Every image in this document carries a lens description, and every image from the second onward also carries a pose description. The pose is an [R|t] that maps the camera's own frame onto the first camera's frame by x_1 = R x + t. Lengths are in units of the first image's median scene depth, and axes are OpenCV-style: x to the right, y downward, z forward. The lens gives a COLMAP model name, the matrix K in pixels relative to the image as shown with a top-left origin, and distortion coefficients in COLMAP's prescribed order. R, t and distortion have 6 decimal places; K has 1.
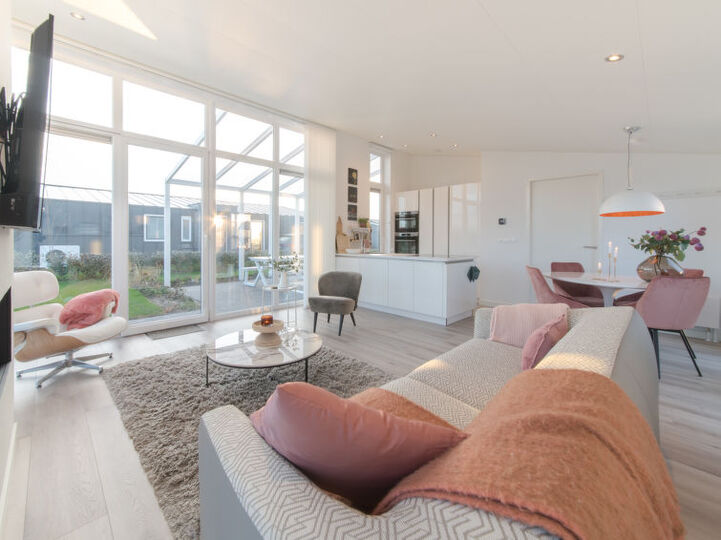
lens RADIAL K [[301.7, 0, 360.5], [0, 301.7, 270.0], [0, 0, 1]] dist [0.002577, 0.000306]
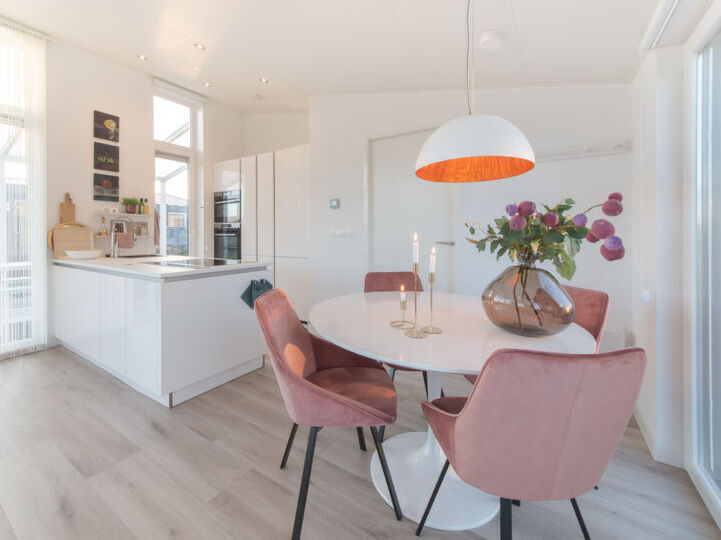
lens RADIAL K [[301.7, 0, 360.5], [0, 301.7, 270.0], [0, 0, 1]] dist [0.002577, 0.000306]
pose [[0.979501, -0.031458, 0.198966, 0.376832], [0.027510, 0.999367, 0.022576, -0.032047], [-0.199550, -0.016640, 0.979746, 0.351703]]
